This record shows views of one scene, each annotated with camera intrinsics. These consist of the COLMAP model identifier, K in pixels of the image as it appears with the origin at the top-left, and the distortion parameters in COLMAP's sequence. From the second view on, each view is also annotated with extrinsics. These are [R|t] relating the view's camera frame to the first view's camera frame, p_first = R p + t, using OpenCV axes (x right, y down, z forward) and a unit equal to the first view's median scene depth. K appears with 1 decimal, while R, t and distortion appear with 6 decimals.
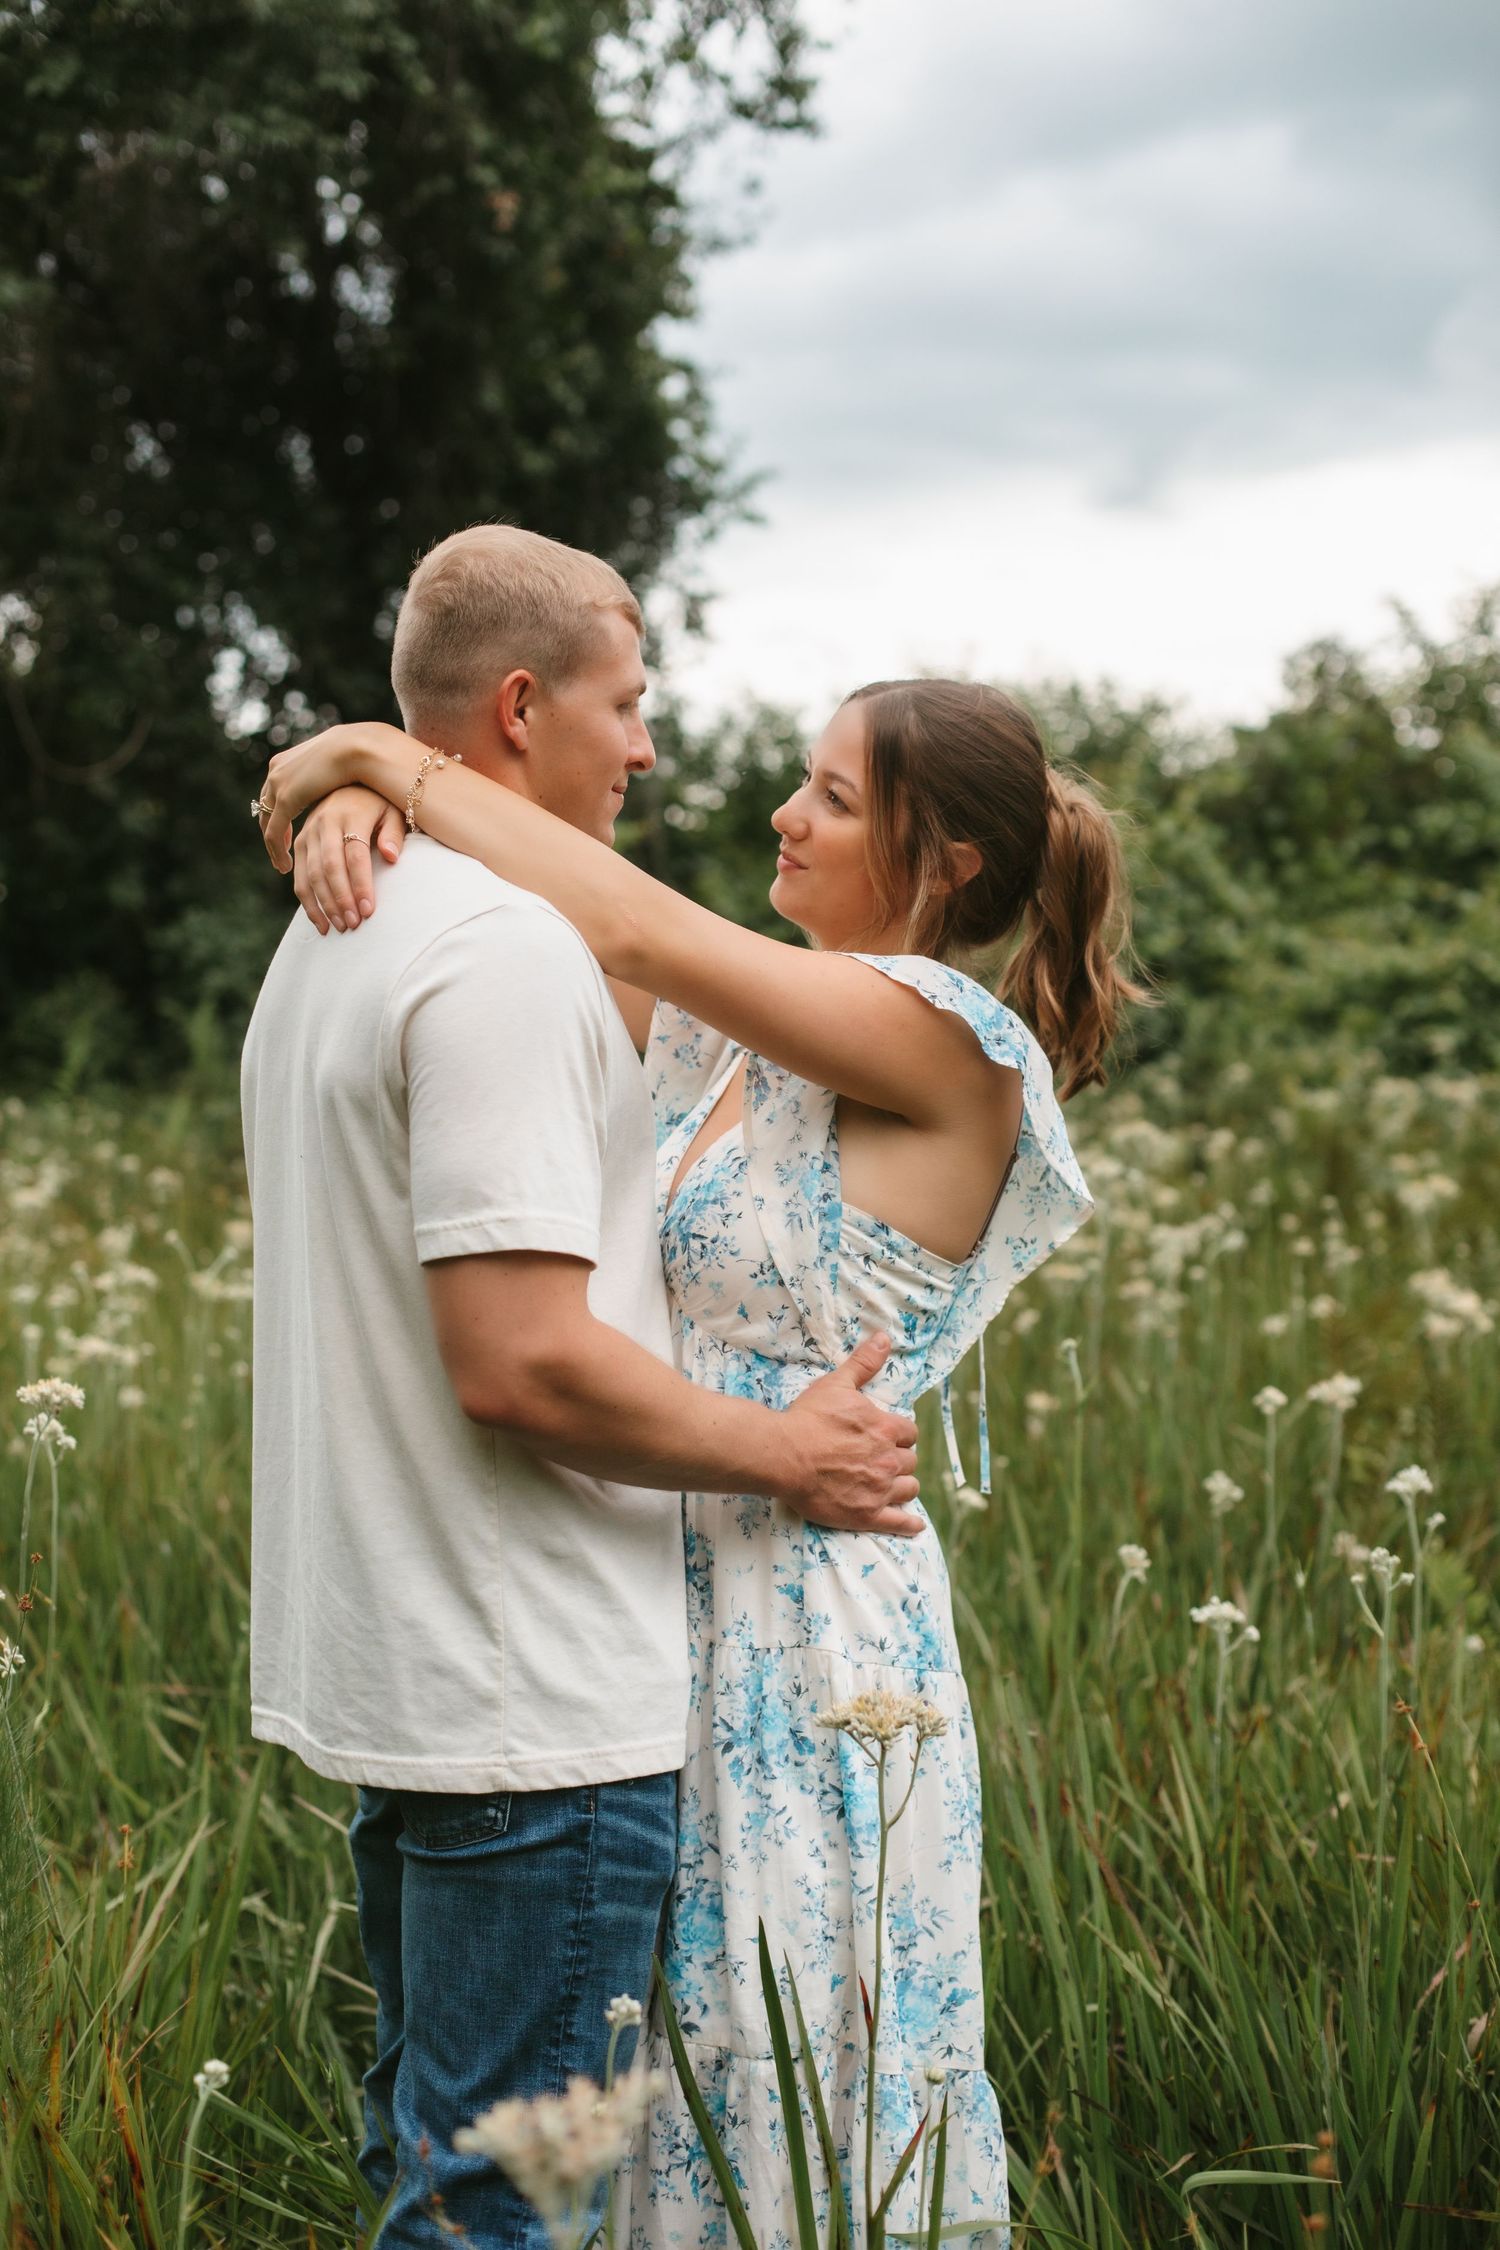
lens RADIAL K [[3338.8, 0, 718.8], [0, 3338.8, 1065.3], [0, 0, 1]] dist [0.005058, 0.000000]
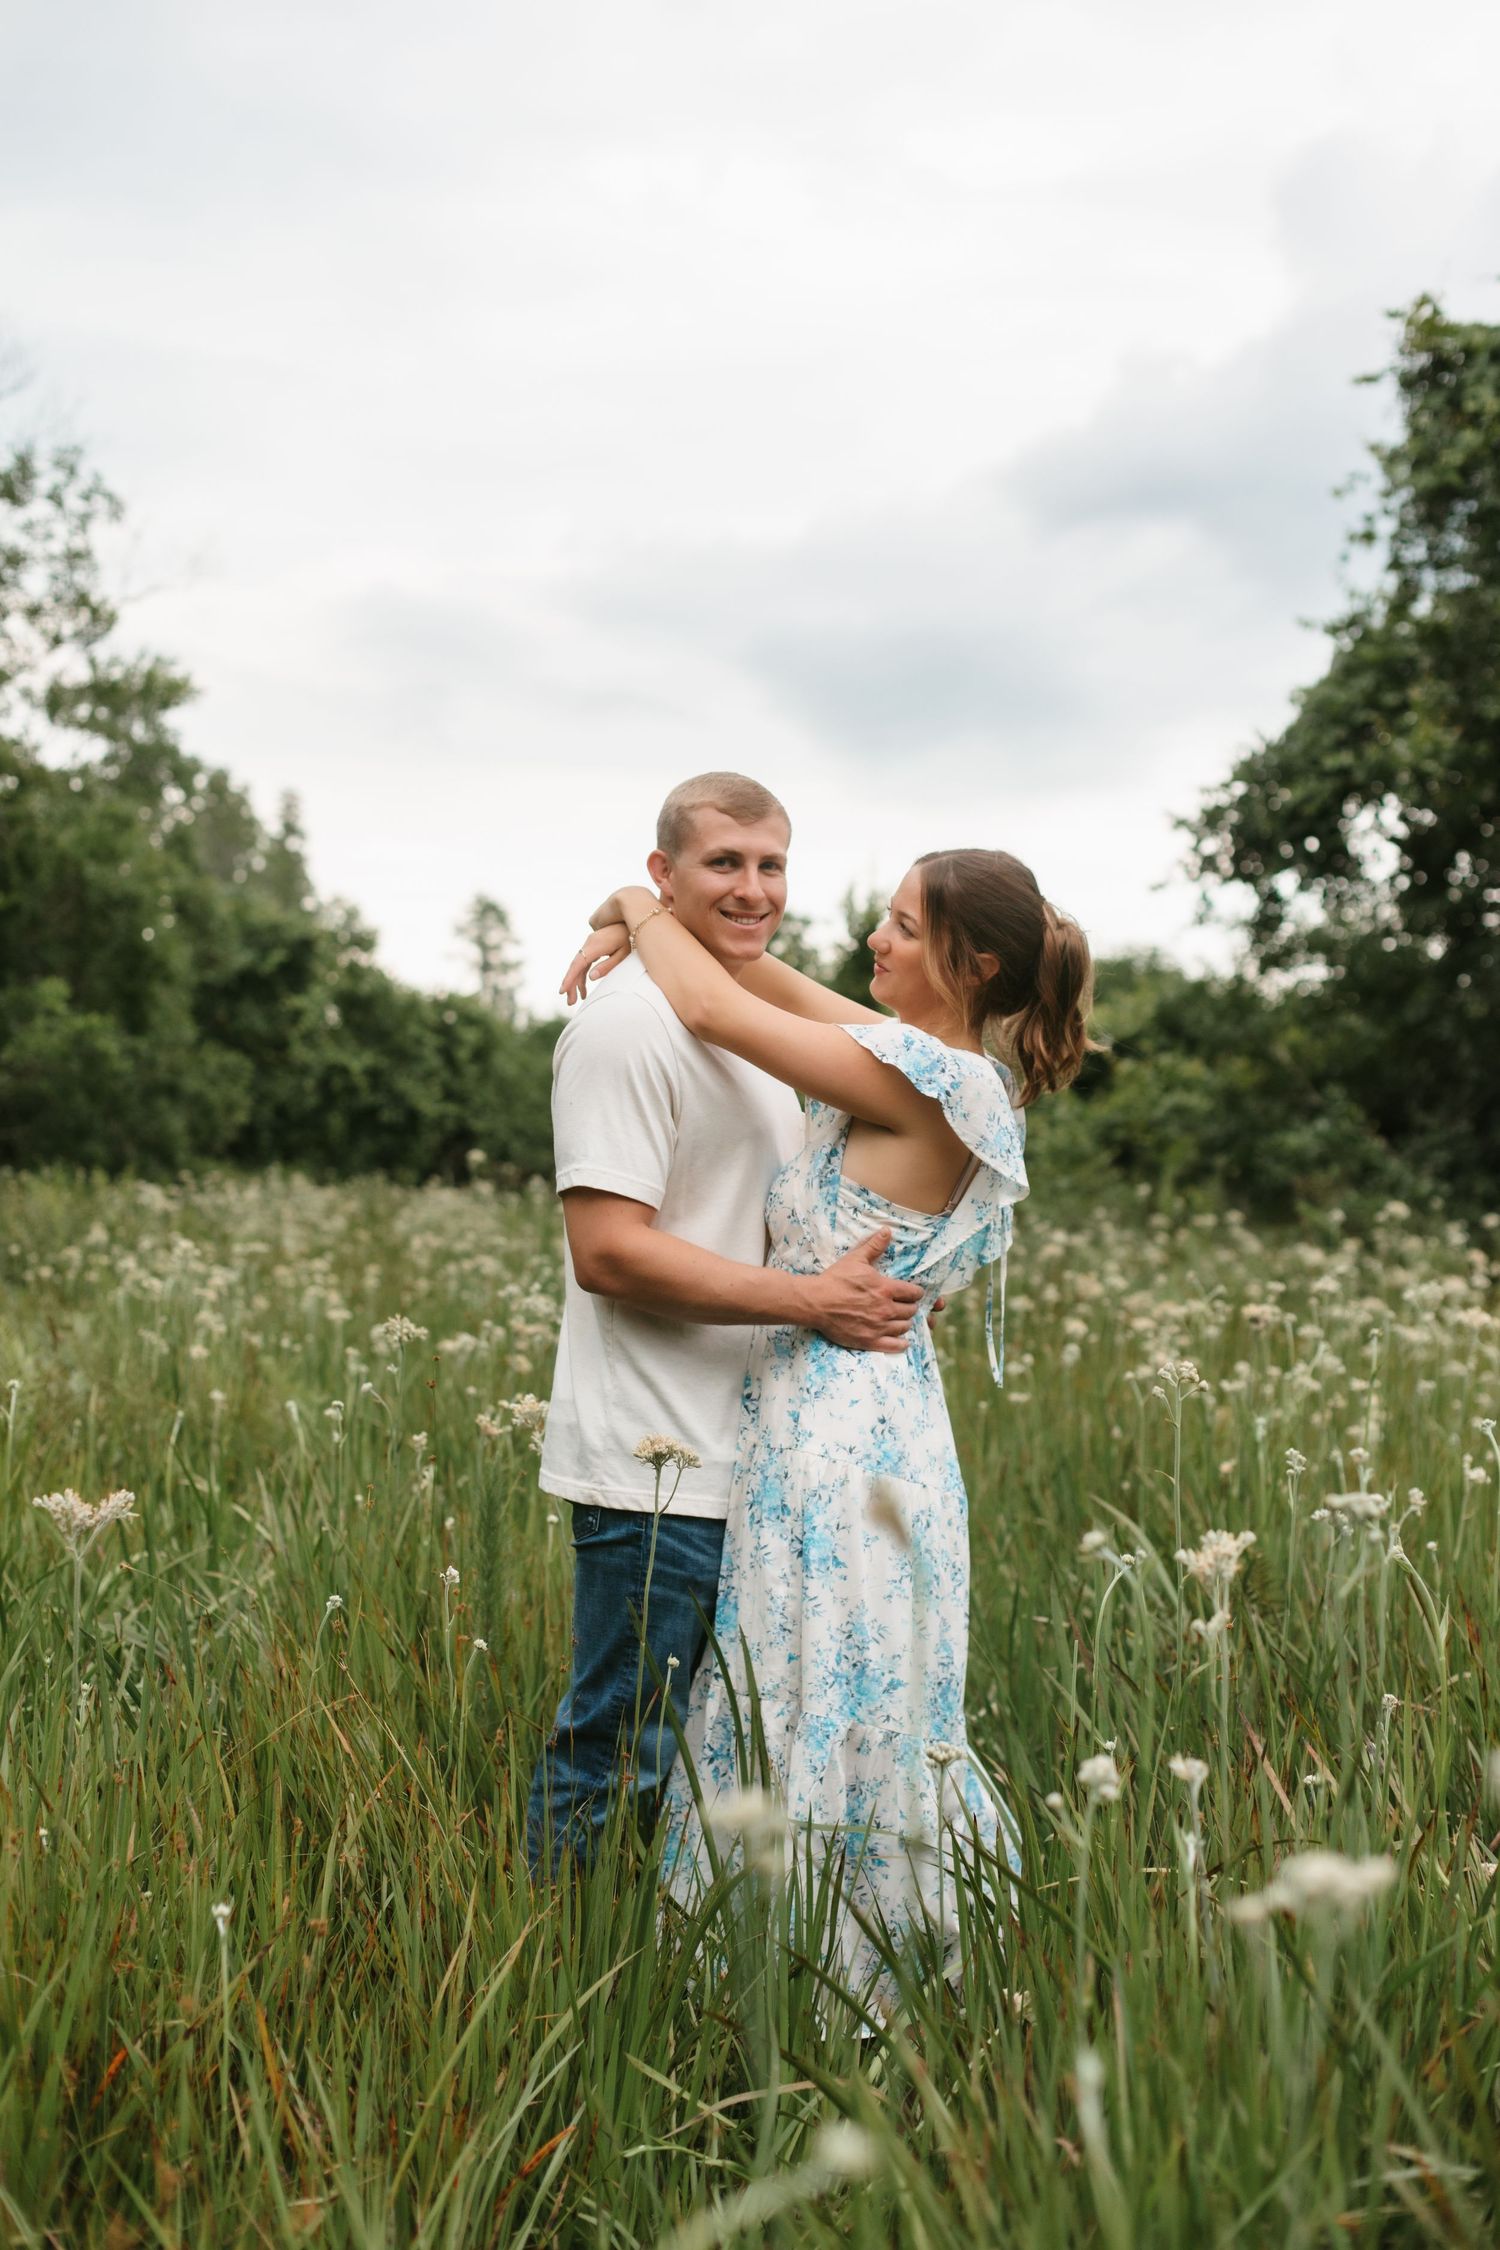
lens RADIAL K [[3338.8, 0, 654.3], [0, 3338.8, 1096.1], [0, 0, 1]] dist [0.005058, 0.000000]
pose [[0.776307, 0.016744, -0.630133, 0.977368], [-0.043439, 0.998692, -0.026978, 0.048645], [0.628857, 0.048315, 0.776019, -0.302192]]
